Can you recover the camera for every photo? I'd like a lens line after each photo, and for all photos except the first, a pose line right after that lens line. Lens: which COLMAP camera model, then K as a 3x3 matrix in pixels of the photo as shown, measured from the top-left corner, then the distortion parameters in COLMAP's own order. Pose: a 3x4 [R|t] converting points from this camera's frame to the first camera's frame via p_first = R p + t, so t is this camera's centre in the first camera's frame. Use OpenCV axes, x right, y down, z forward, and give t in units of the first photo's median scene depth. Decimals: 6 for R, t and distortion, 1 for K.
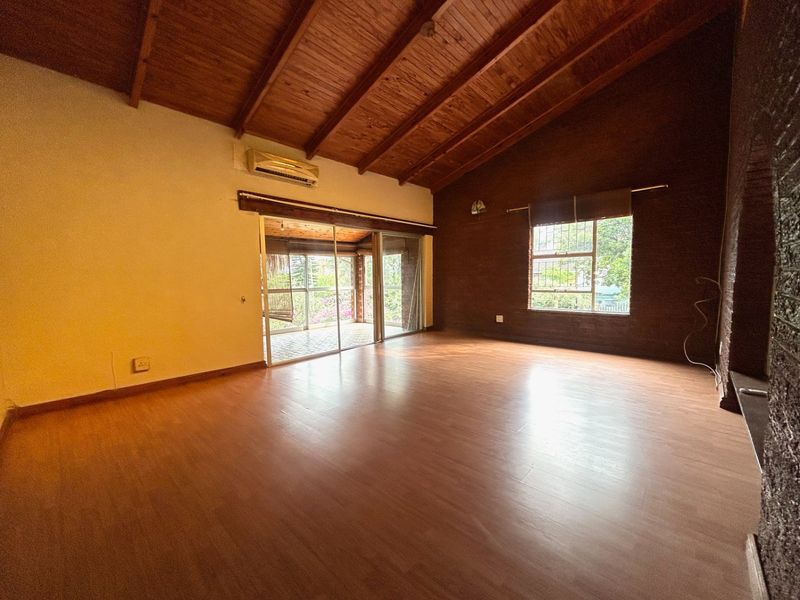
lens RADIAL K [[326.7, 0, 400.0], [0, 326.7, 300.0], [0, 0, 1]] dist [-0.001801, -0.000267]
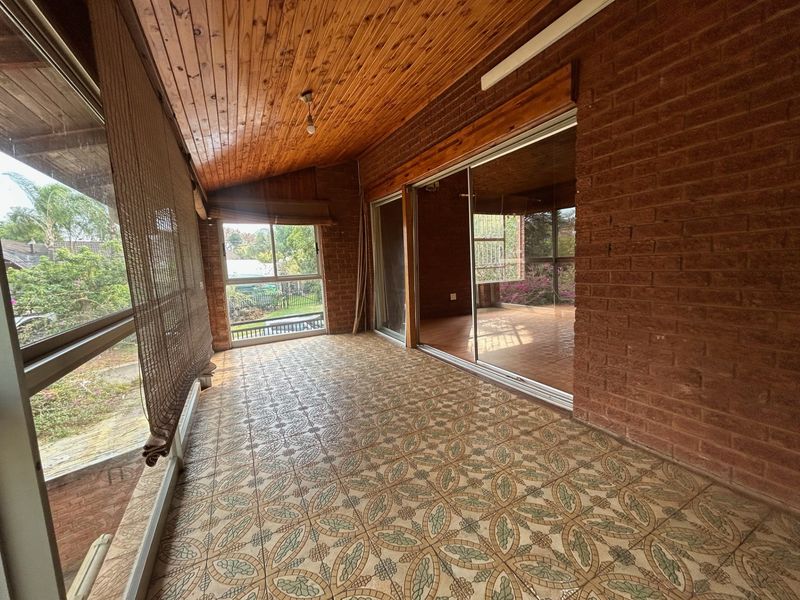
lens RADIAL K [[326.7, 0, 400.0], [0, 326.7, 300.0], [0, 0, 1]] dist [-0.001801, -0.000267]
pose [[0.353140, -0.114401, 0.928550, -0.807418], [0.105035, 0.991069, 0.082157, -0.041091], [-0.929656, 0.068517, 0.362003, 0.837029]]
